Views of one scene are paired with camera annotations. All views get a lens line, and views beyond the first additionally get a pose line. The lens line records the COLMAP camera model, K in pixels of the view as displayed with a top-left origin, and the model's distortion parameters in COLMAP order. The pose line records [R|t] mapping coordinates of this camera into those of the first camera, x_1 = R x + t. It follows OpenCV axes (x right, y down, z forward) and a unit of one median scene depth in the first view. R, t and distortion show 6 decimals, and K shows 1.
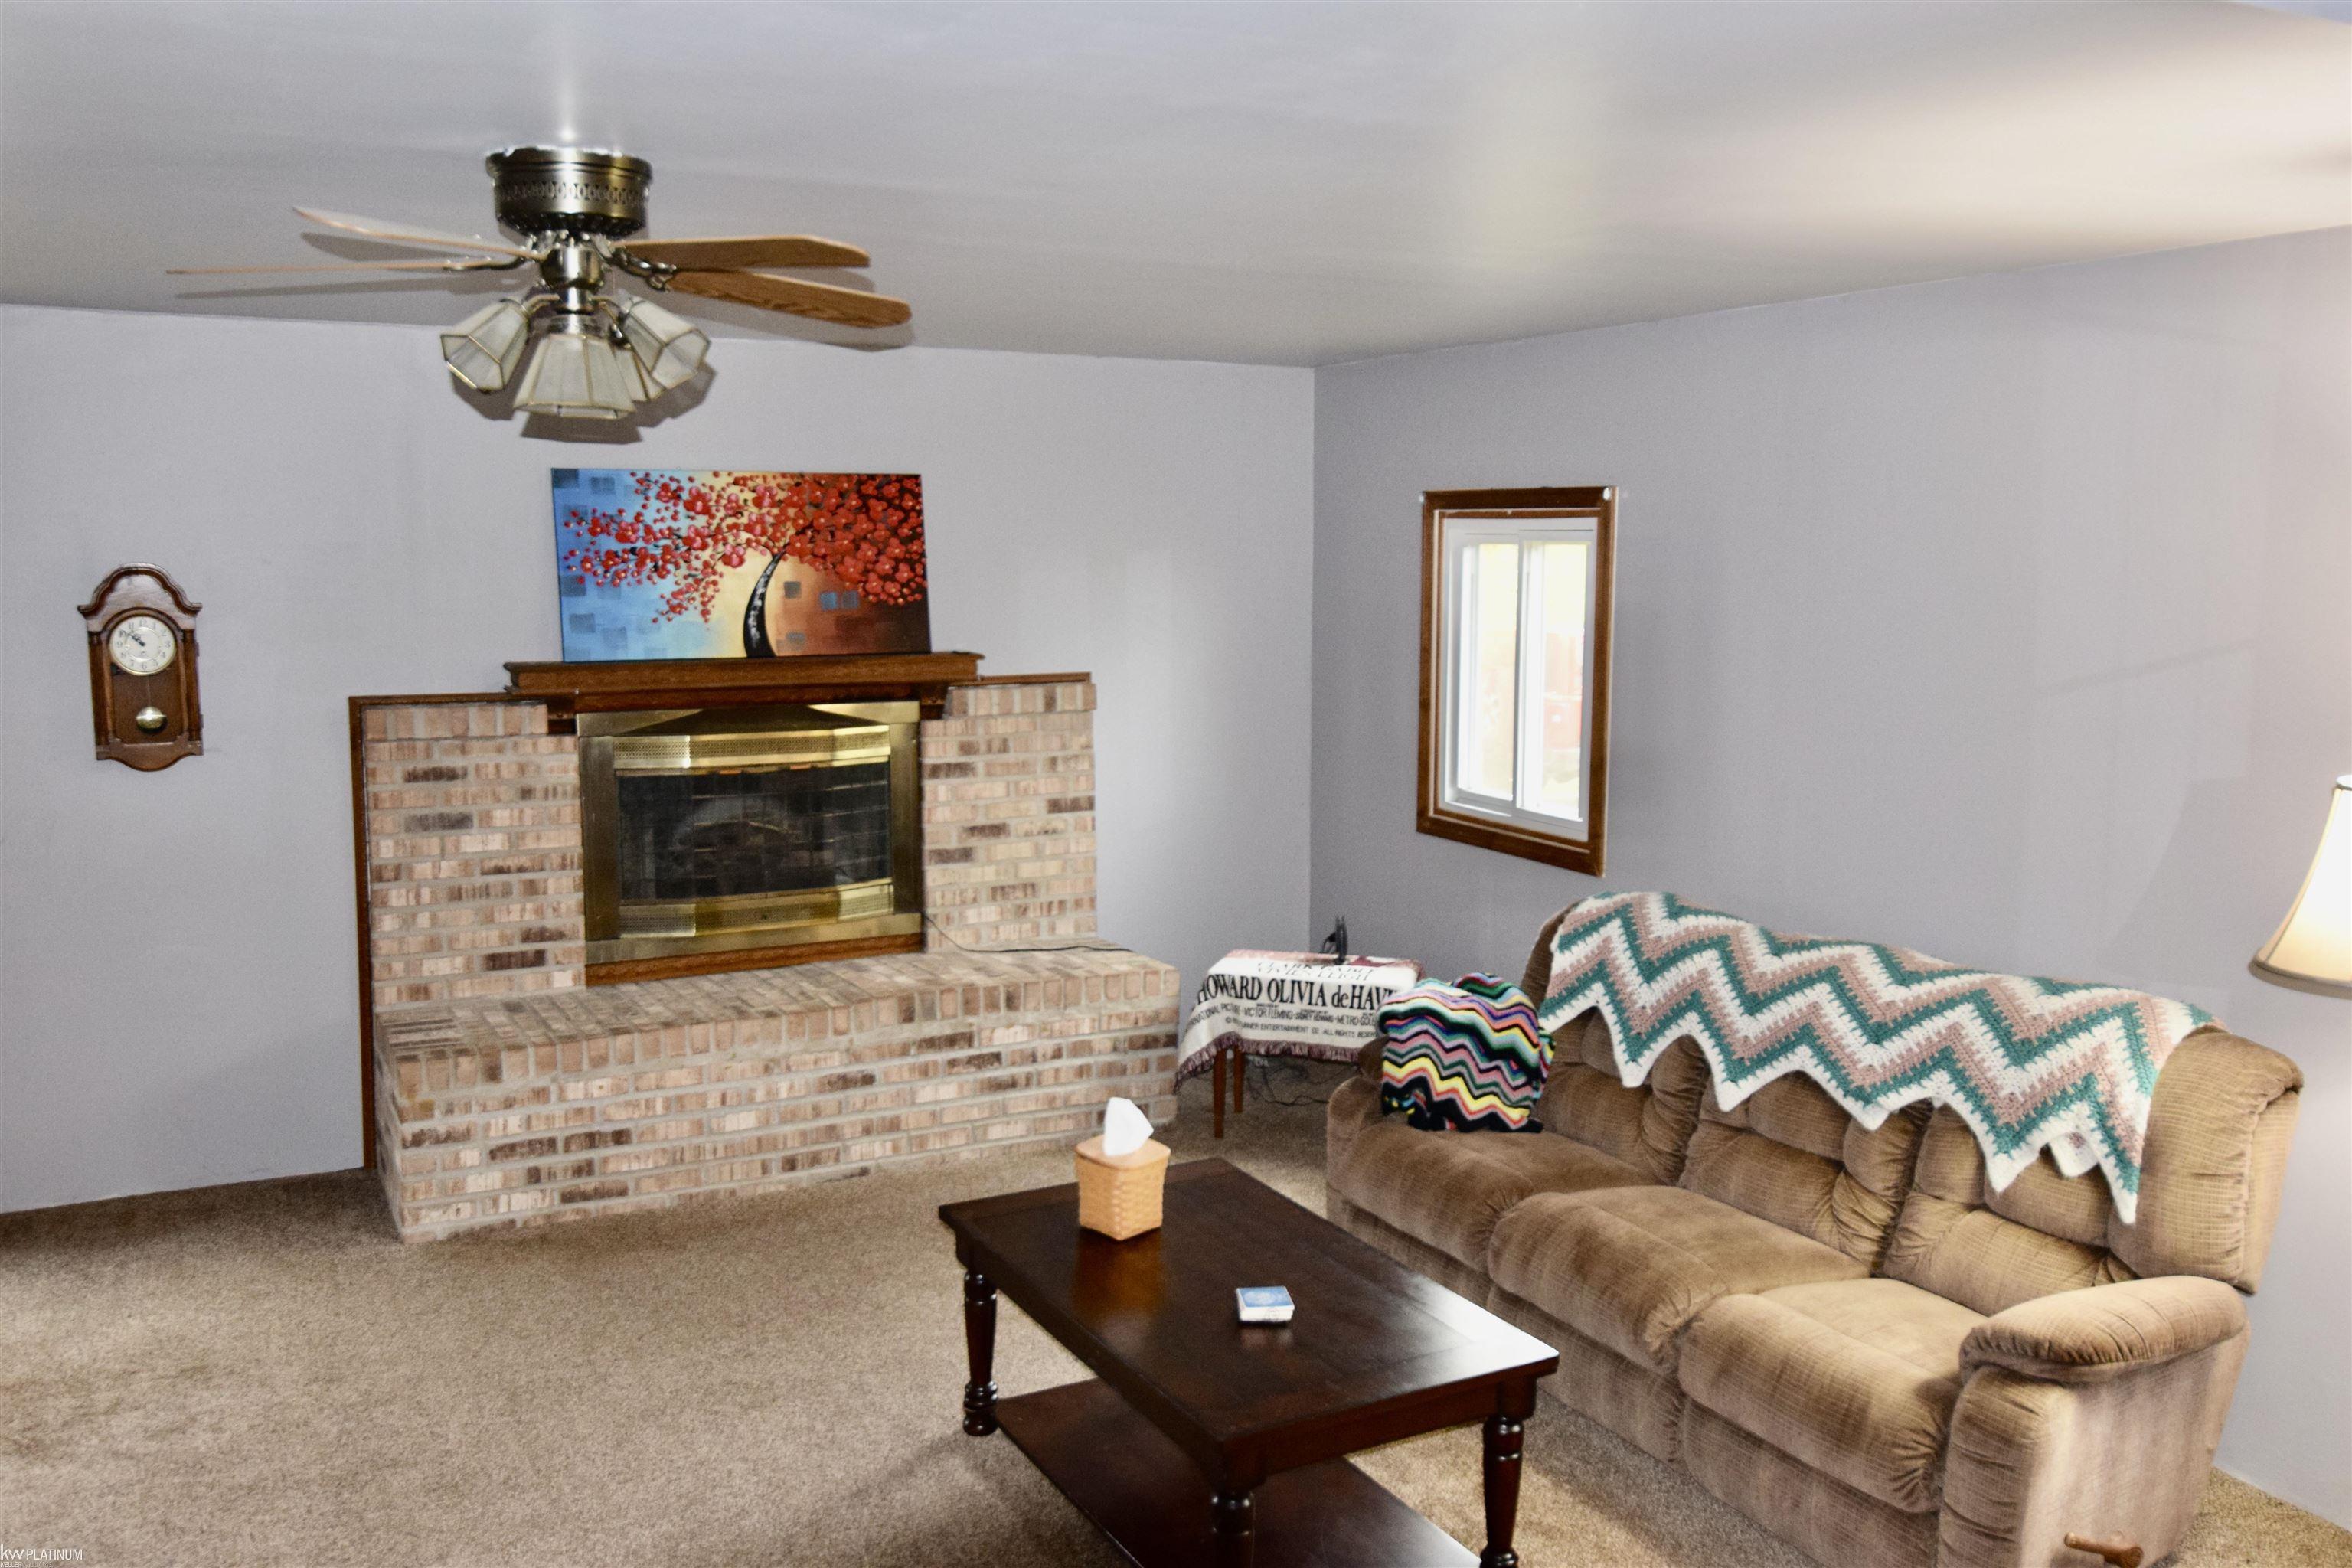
lens RADIAL K [[2062.5, 0, 1176.0], [0, 2062.5, 784.0], [0, 0, 1]] dist [-0.002126, -0.000199]
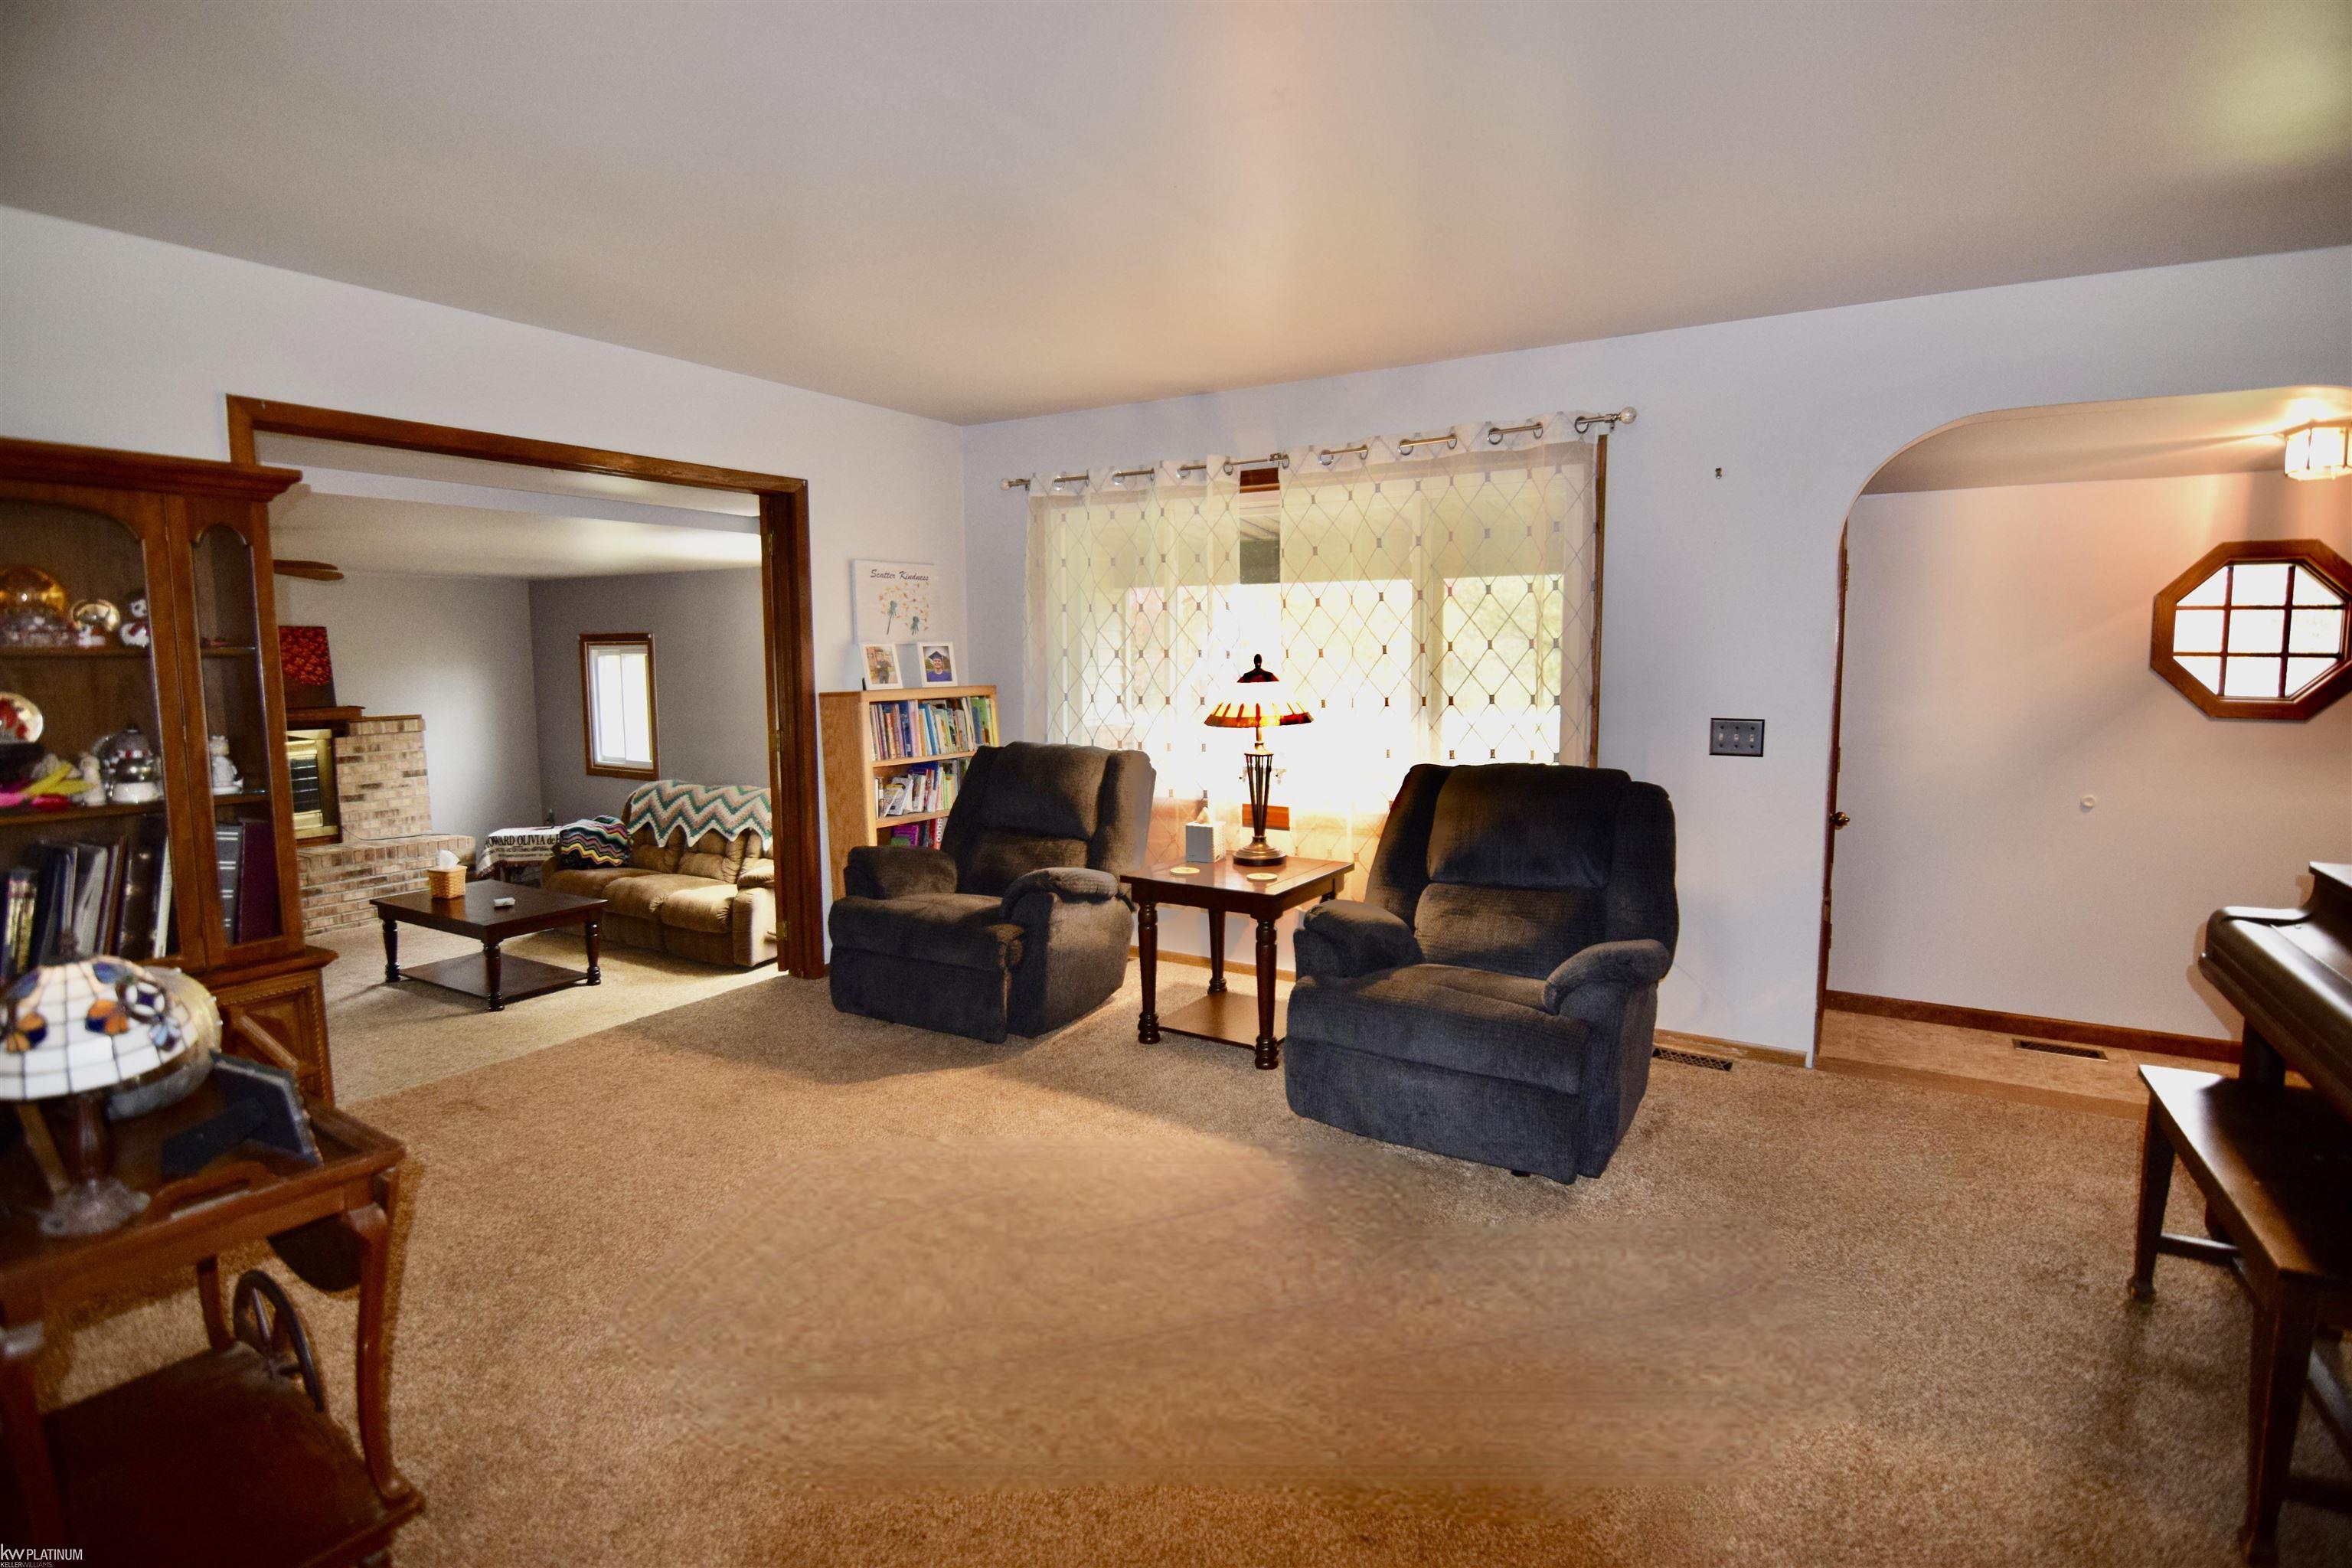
lens RADIAL K [[1144.7, 0, 1172.8], [0, 1144.7, 769.0], [0, 0, 1]] dist [-0.003320, -0.012277]
pose [[0.855010, -0.058277, 0.515327, 0.017281], [0.070545, 0.997500, -0.004240, 0.078191], [-0.513791, 0.039979, 0.856983, -0.555035]]
